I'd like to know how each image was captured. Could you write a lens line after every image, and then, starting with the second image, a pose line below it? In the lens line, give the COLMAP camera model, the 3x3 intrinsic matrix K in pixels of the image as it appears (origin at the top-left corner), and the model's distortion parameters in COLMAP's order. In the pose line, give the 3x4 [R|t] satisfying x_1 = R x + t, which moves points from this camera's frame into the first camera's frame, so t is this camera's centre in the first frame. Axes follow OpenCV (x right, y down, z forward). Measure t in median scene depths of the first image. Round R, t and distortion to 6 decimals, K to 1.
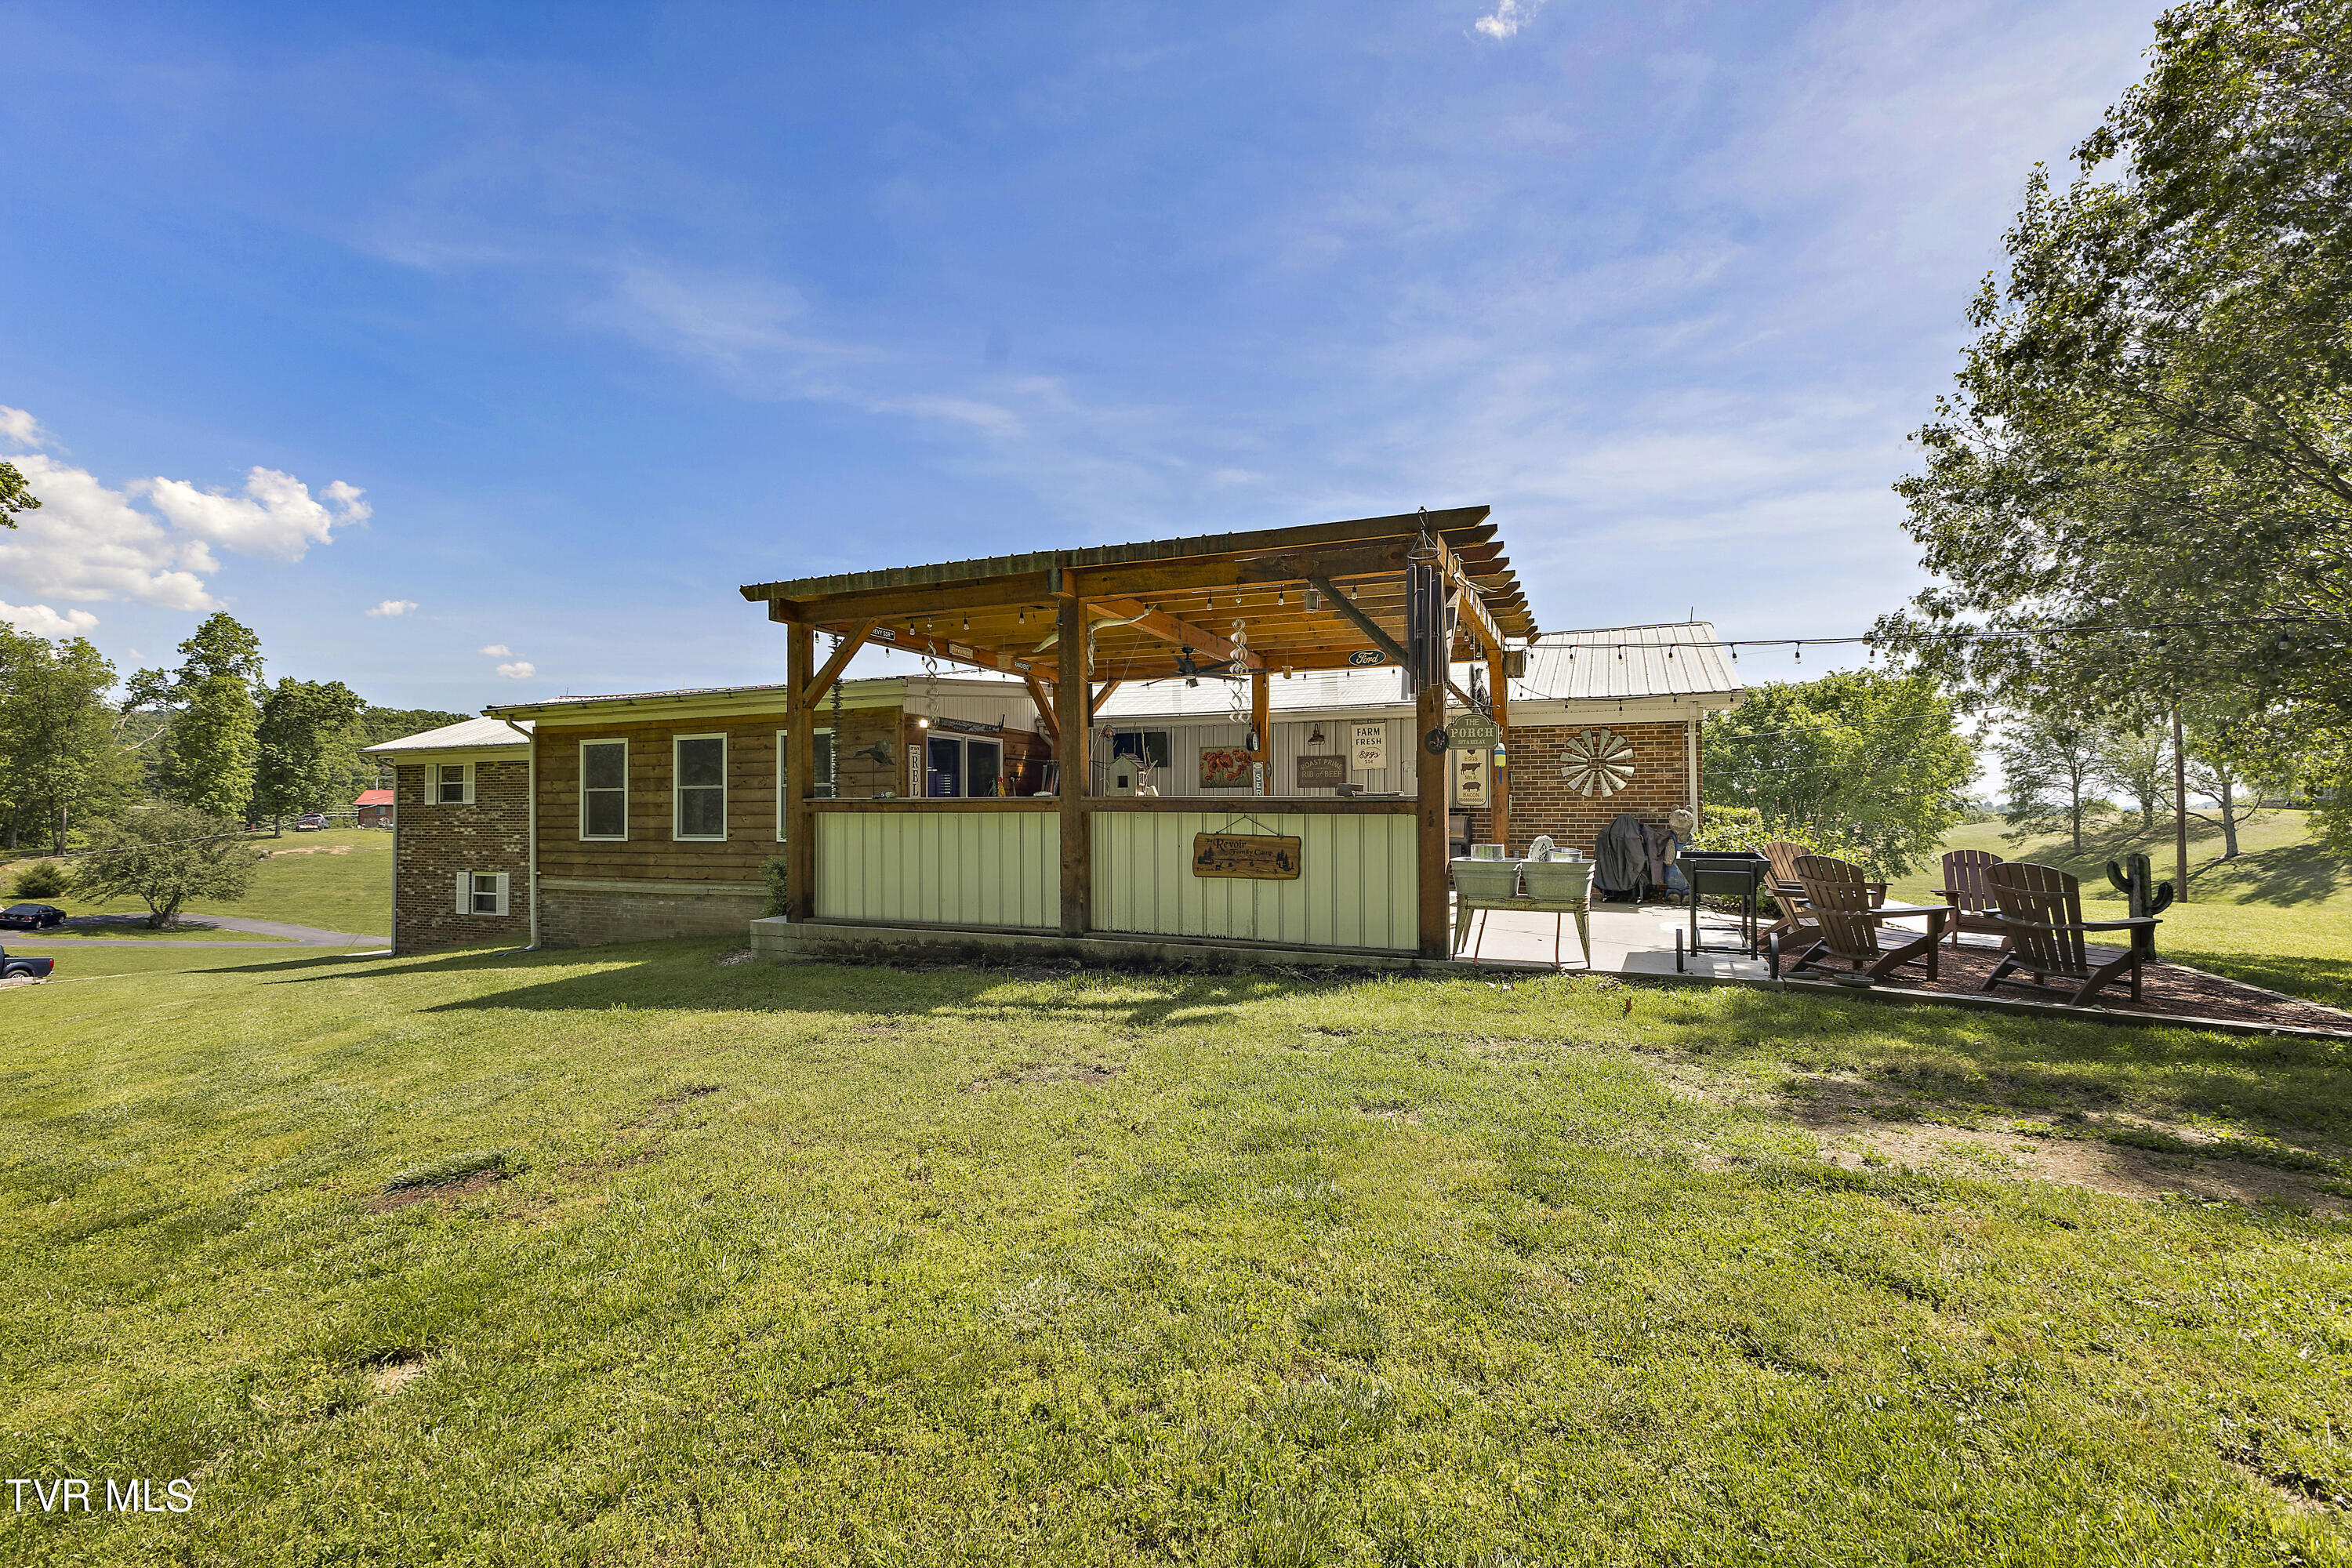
lens RADIAL K [[1036.2, 0, 1189.7], [0, 1036.2, 804.5], [0, 0, 1]] dist [0.003149, -0.000259]
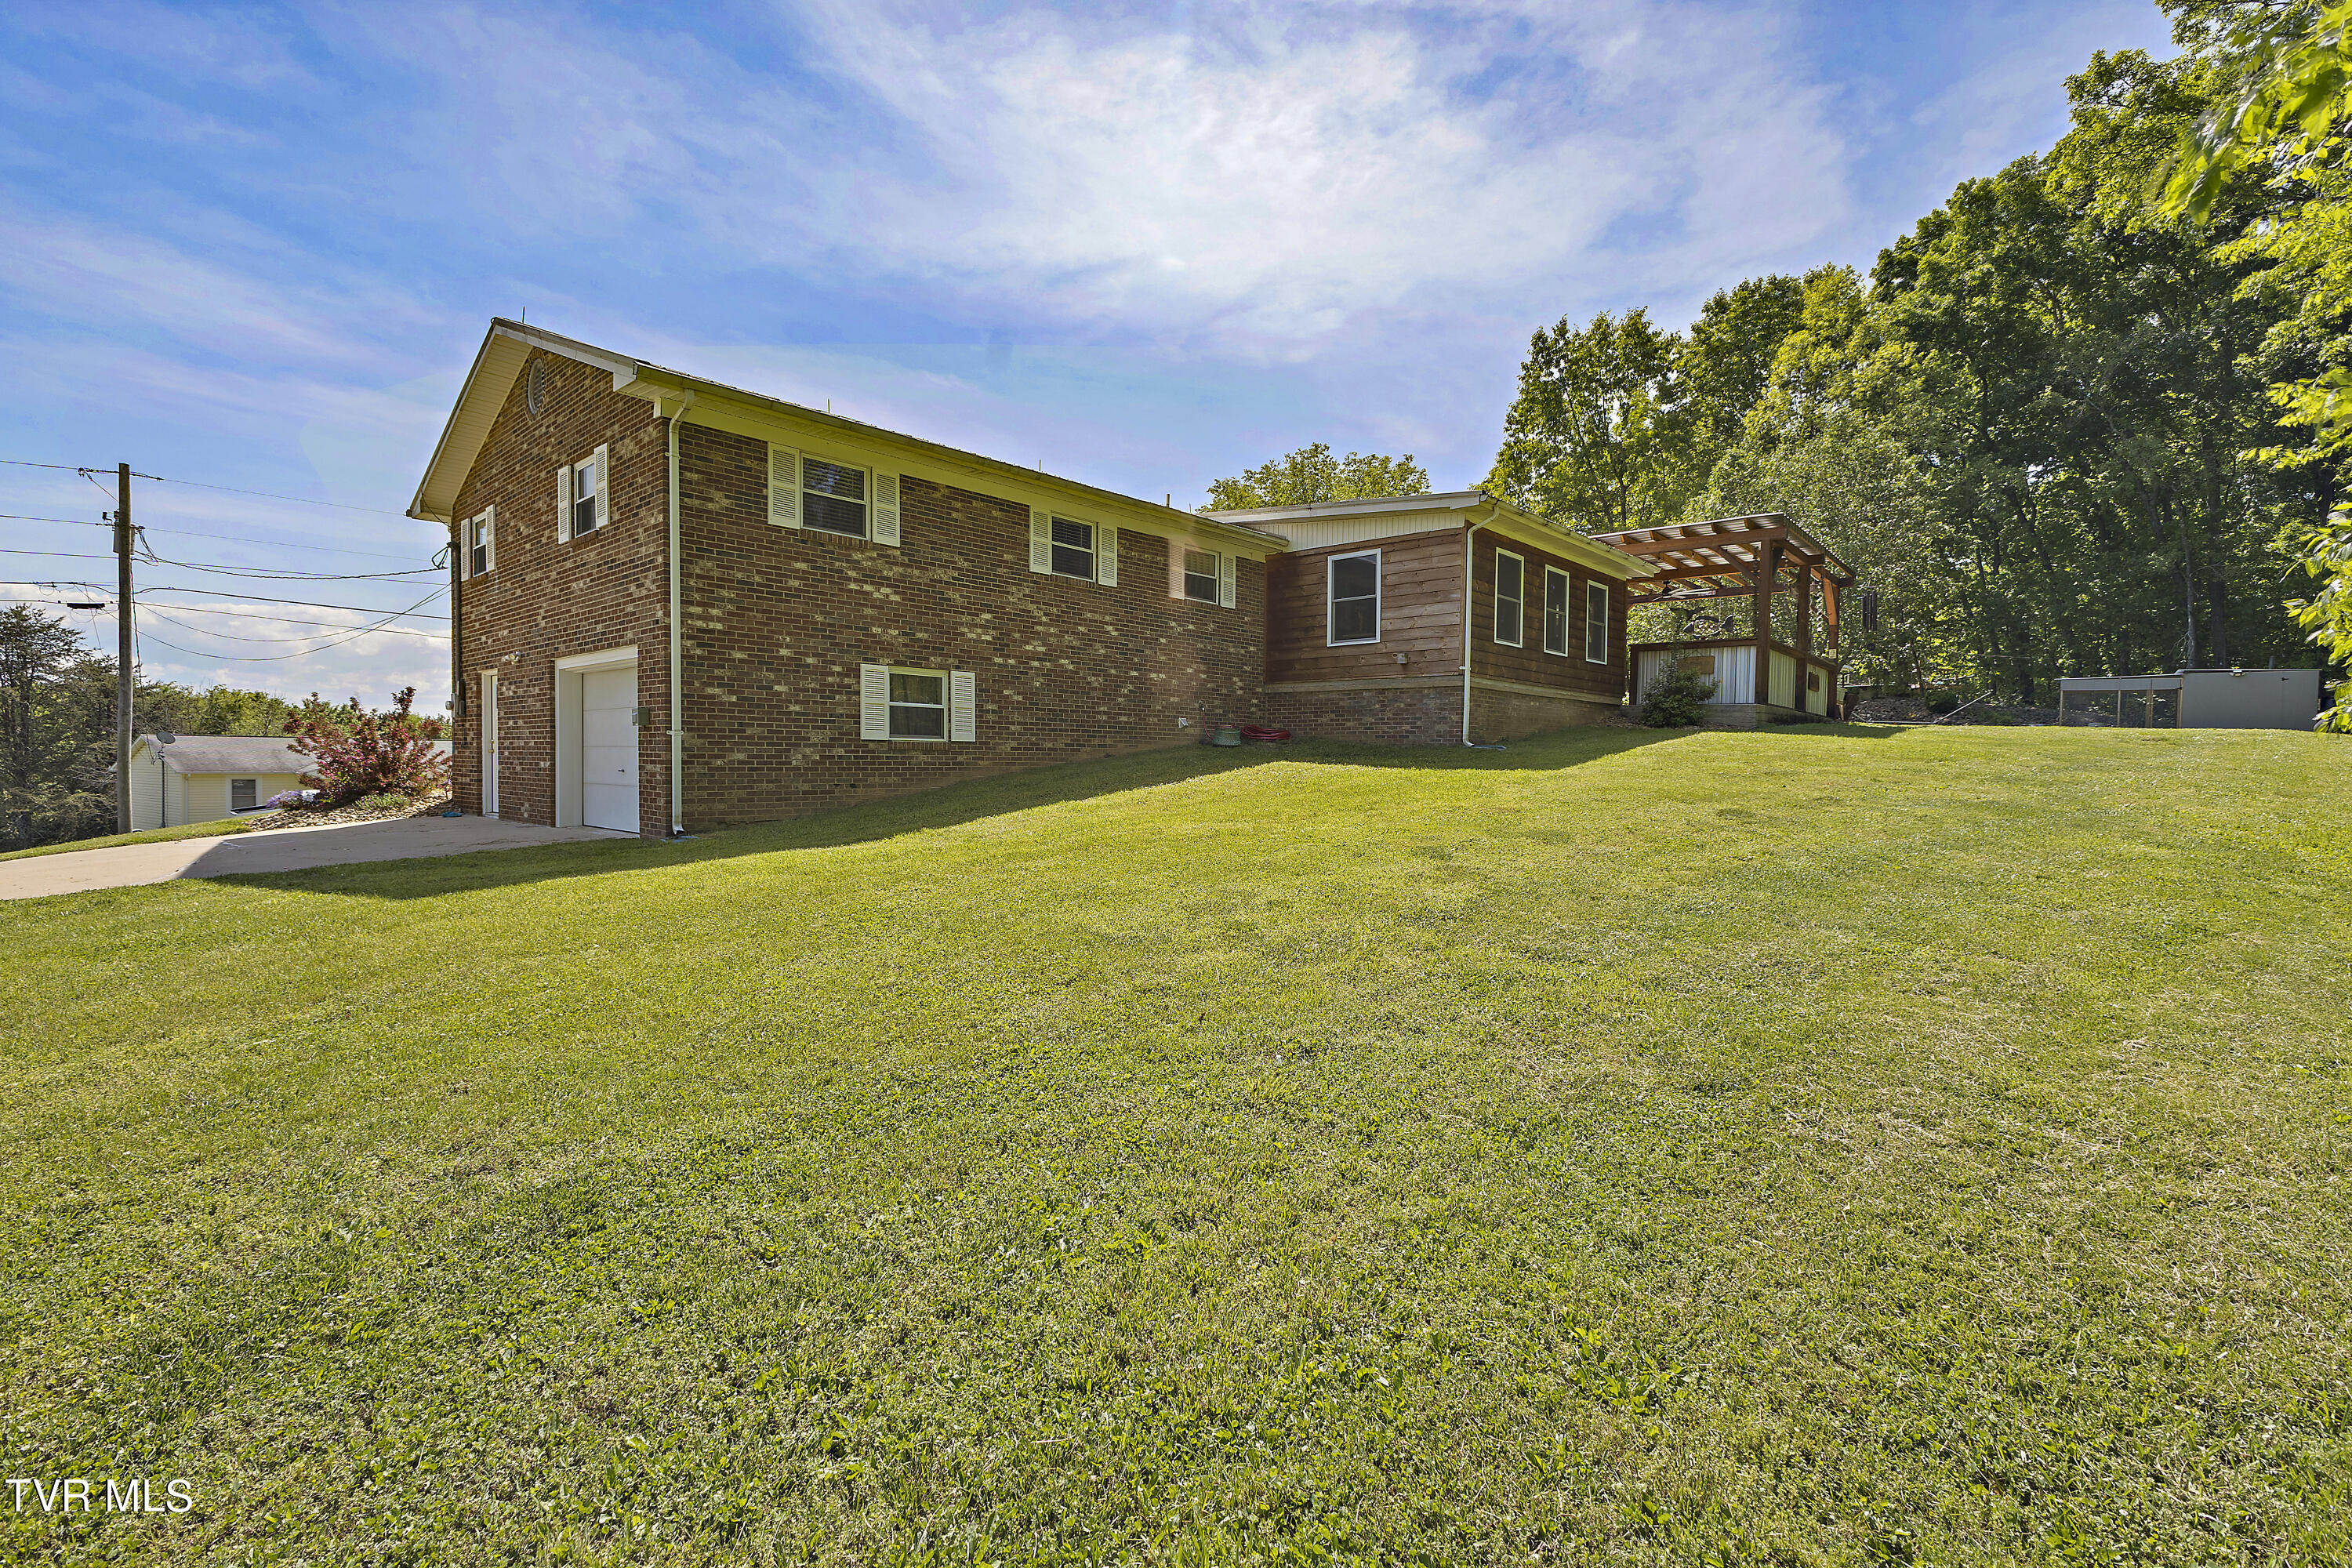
lens RADIAL K [[1036.2, 0, 1175.9], [0, 1036.2, 786.7], [0, 0, 1]] dist [0.003149, -0.000259]
pose [[0.339157, -0.021217, 0.940490, -1.178147], [-0.024459, 0.999209, 0.031362, 0.109503], [-0.940412, -0.033641, 0.338370, 0.660523]]
